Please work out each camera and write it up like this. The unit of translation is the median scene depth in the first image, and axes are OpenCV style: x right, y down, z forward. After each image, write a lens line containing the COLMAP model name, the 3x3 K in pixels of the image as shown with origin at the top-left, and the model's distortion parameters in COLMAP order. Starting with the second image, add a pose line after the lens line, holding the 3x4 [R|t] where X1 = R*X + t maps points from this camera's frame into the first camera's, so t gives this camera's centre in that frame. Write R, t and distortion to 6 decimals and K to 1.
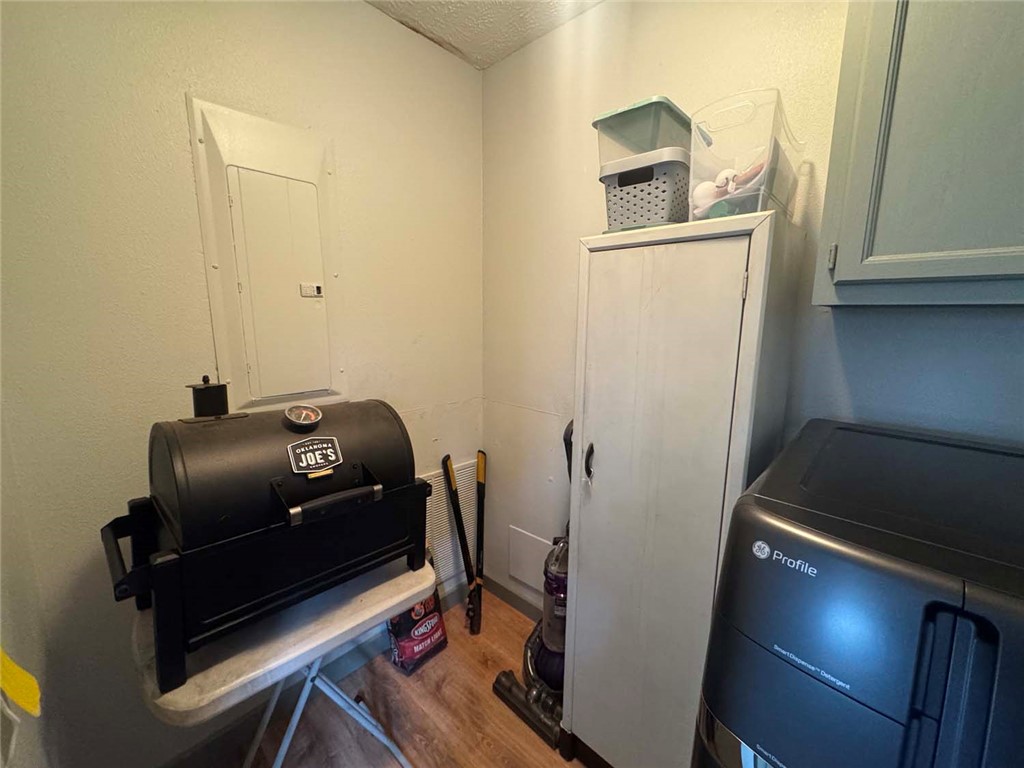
lens RADIAL K [[407.6, 0, 517.5], [0, 407.6, 383.5], [0, 0, 1]] dist [-0.002312, 0.000234]
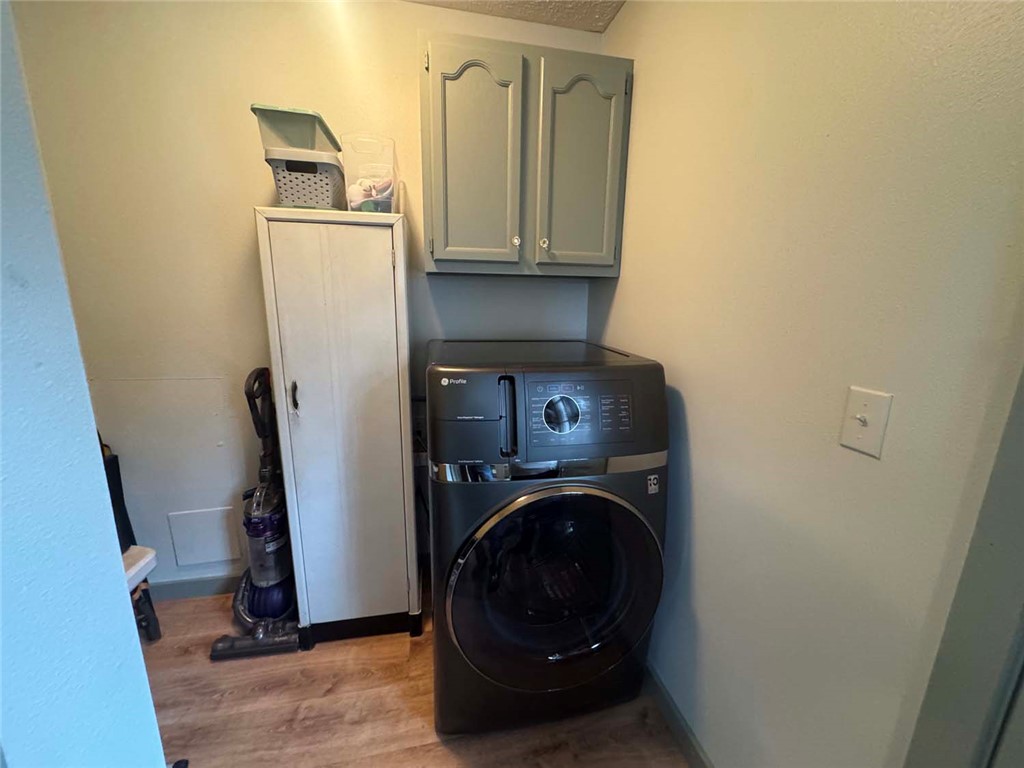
lens RADIAL K [[407.6, 0, 509.3], [0, 407.6, 391.7], [0, 0, 1]] dist [-0.002312, 0.000234]
pose [[0.589129, -0.189831, 0.785424, -0.494577], [0.123728, 0.981743, 0.144475, 0.097473], [-0.798510, 0.012064, 0.601861, -0.319594]]
